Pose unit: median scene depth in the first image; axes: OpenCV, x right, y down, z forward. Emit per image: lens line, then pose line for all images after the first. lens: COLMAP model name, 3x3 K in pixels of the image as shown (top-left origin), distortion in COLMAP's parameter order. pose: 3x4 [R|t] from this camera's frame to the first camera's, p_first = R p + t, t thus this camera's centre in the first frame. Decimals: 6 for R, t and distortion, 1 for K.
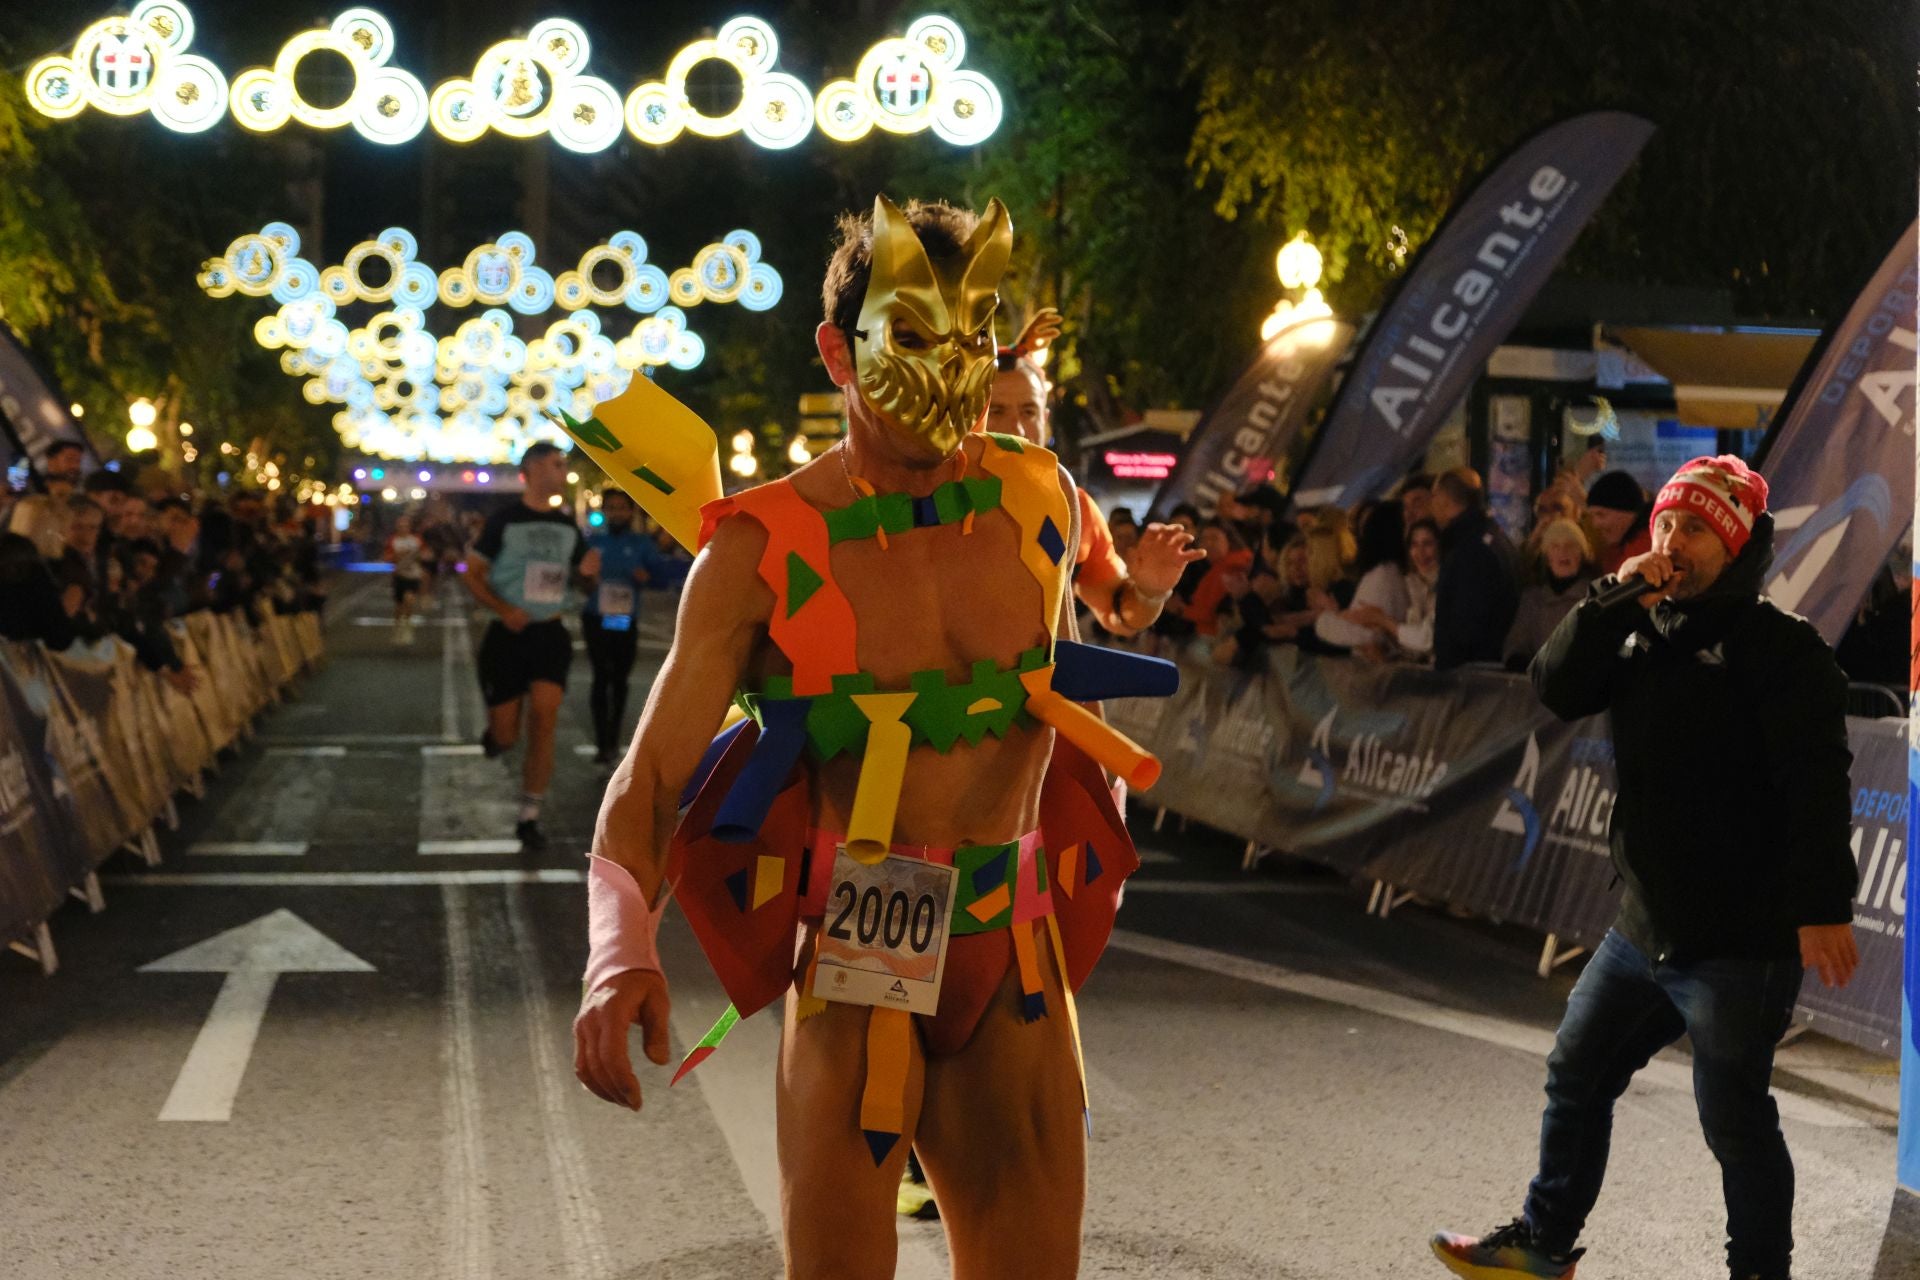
lens RADIAL K [[3501.6, 0, 1045.0], [0, 3501.6, 564.9], [0, 0, 1]] dist [0.062509, 0.083046]
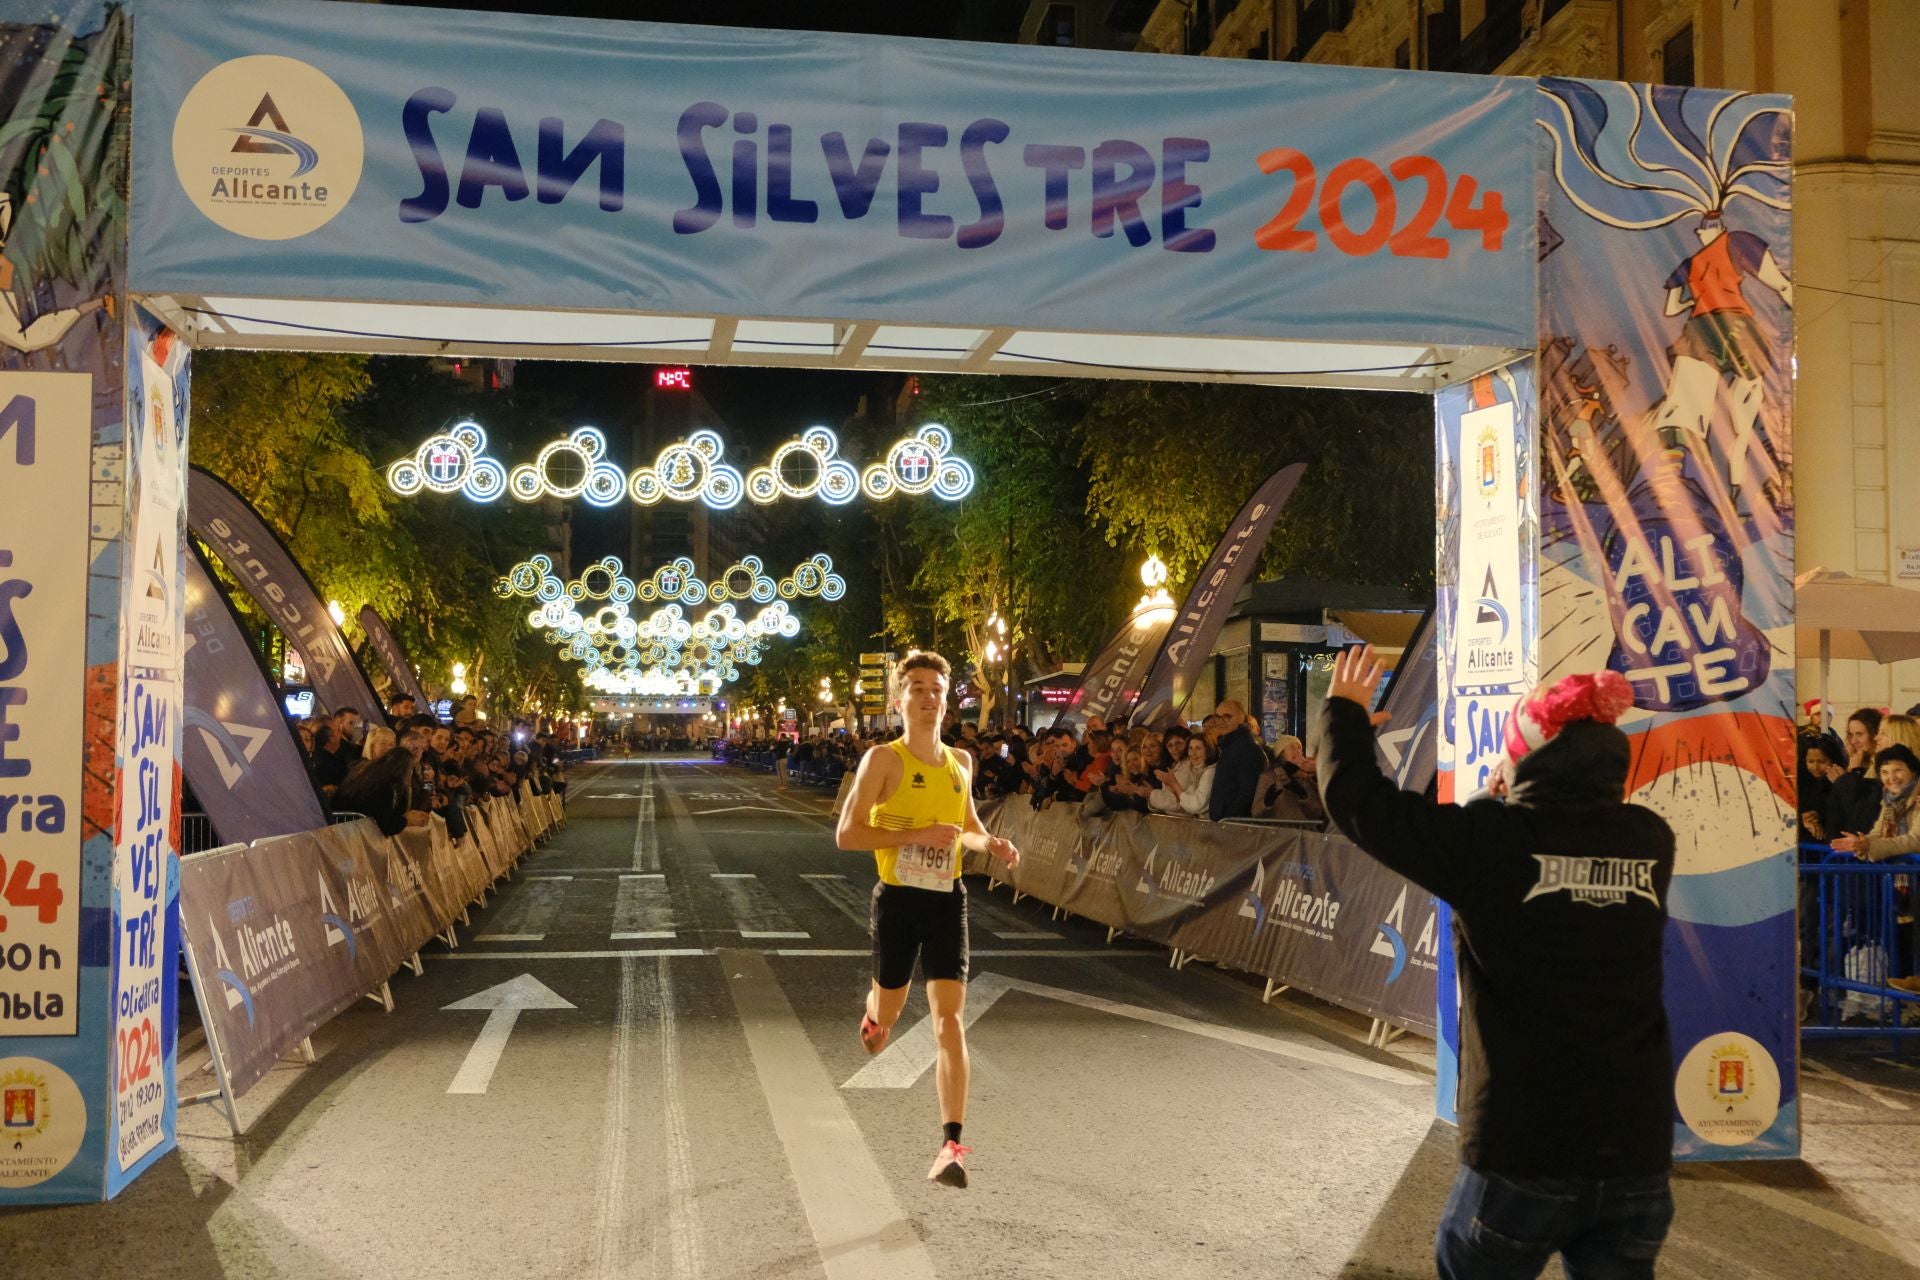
lens RADIAL K [[2180.0, 0, 1005.4], [0, 2180.0, 661.2], [0, 0, 1]] dist [-0.044905, 0.093583]
pose [[0.999873, -0.014750, -0.006022, 0.007091], [0.014481, 0.998990, -0.042535, -0.001406], [0.006643, 0.042442, 0.999077, -0.016935]]
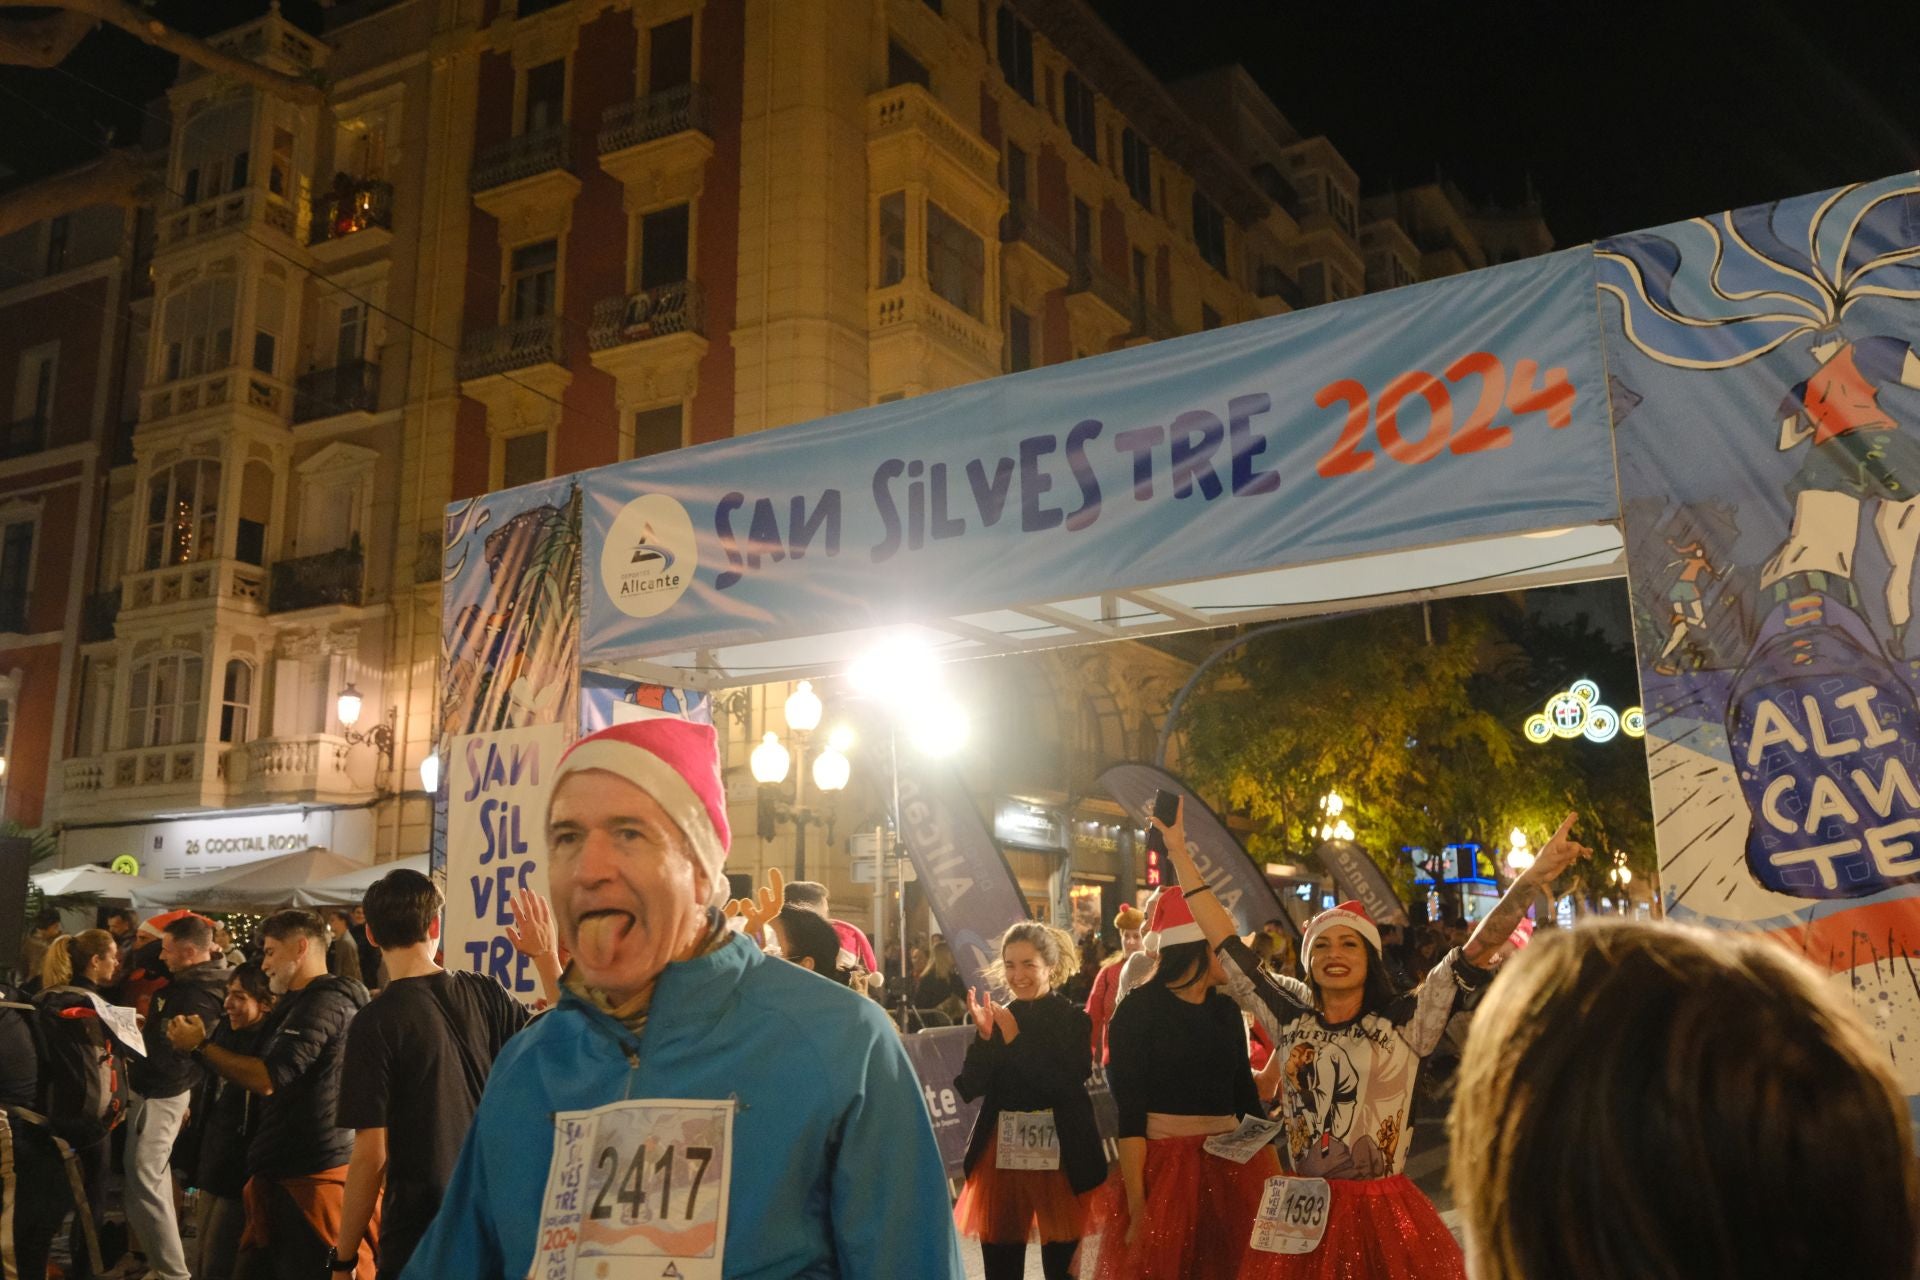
lens RADIAL K [[1608.9, 0, 955.4], [0, 1608.9, 638.0], [0, 0, 1]] dist [-0.035648, 0.004854]
pose [[0.745442, -0.160594, -0.646936, 0.091895], [0.032765, 0.978198, -0.205072, -0.001117], [0.665765, 0.131672, 0.734452, 0.038002]]
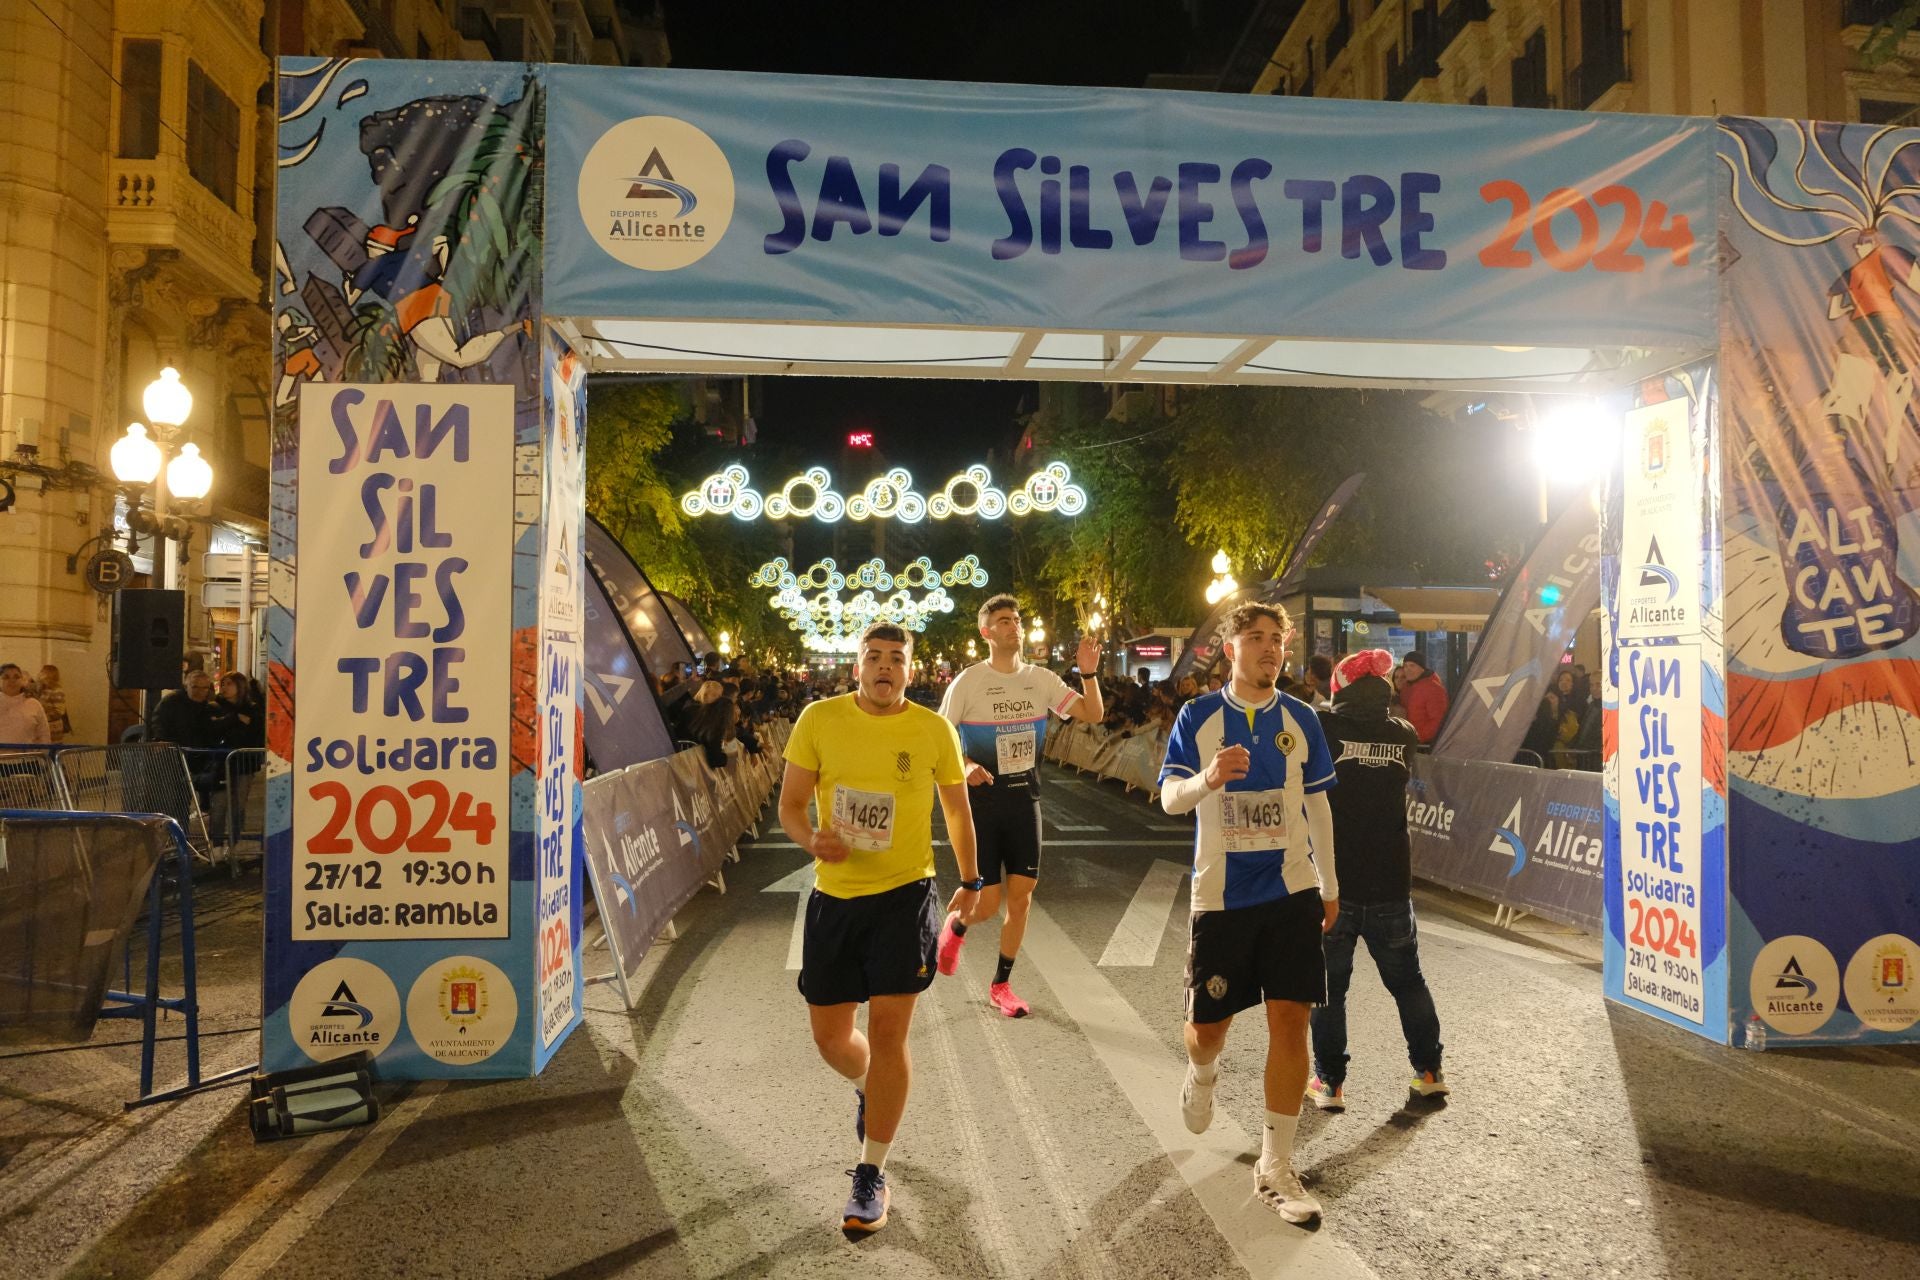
lens RADIAL K [[1471.1, 0, 976.6], [0, 1471.1, 641.1], [0, 0, 1]] dist [-0.041080, 0.031487]
pose [[0.996698, -0.022175, -0.078112, -0.011054], [0.019455, 0.999183, -0.035409, -0.002459], [0.078834, 0.033773, 0.996316, 0.017526]]
